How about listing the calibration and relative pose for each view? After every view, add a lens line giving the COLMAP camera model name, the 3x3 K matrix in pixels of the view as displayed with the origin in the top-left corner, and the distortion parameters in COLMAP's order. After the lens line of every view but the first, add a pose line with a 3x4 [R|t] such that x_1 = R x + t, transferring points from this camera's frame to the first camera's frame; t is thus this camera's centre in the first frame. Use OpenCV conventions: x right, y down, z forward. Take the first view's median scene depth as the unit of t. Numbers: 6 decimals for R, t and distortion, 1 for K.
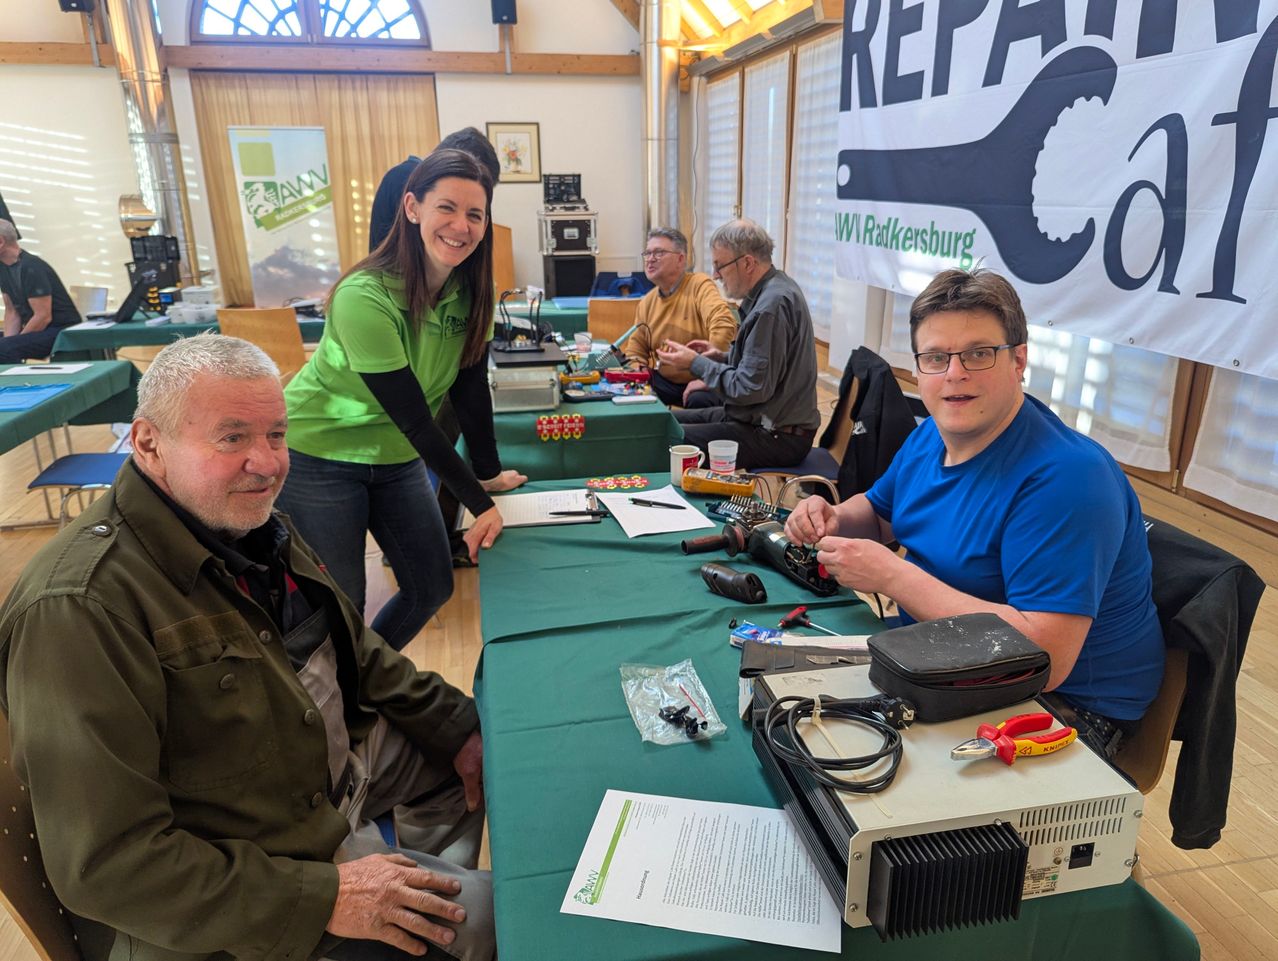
lens RADIAL K [[913.2, 0, 639.0], [0, 913.2, 480.5], [0, 0, 1]] dist [-0.003625, -0.008157]
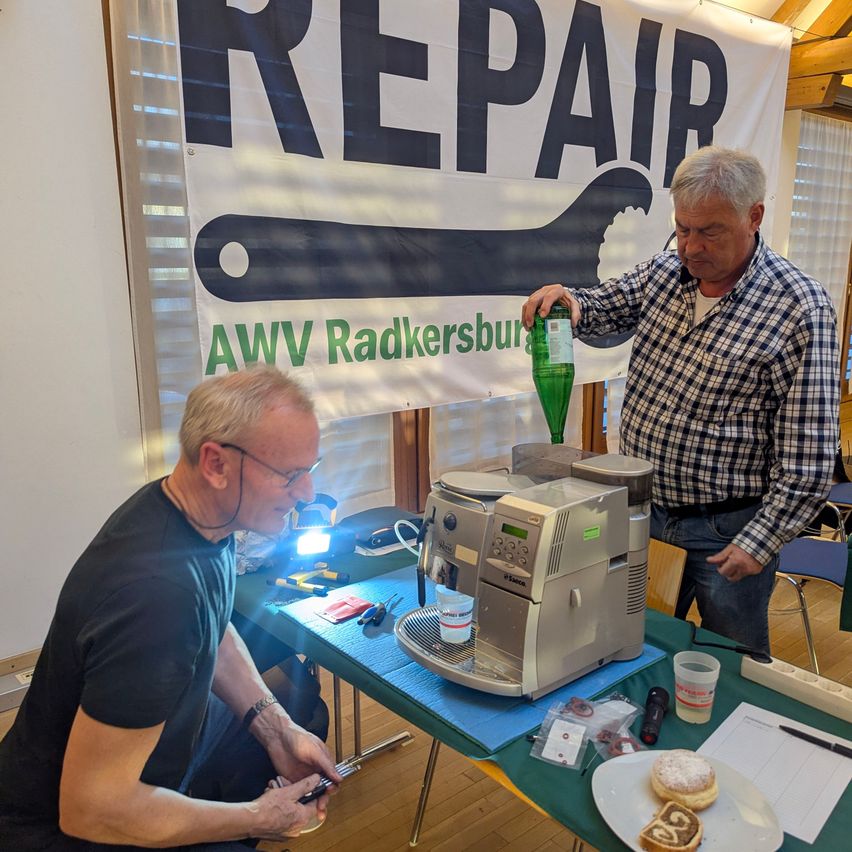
lens RADIAL K [[877.2, 0, 426.0], [0, 877.2, 426.0], [0, 0, 1]] dist [0.012357, -0.003462]
pose [[-0.499675, -0.166582, 0.850044, -0.468783], [0.263443, 0.905623, 0.332331, -0.591596], [-0.825180, 0.389996, -0.408632, 1.764376]]
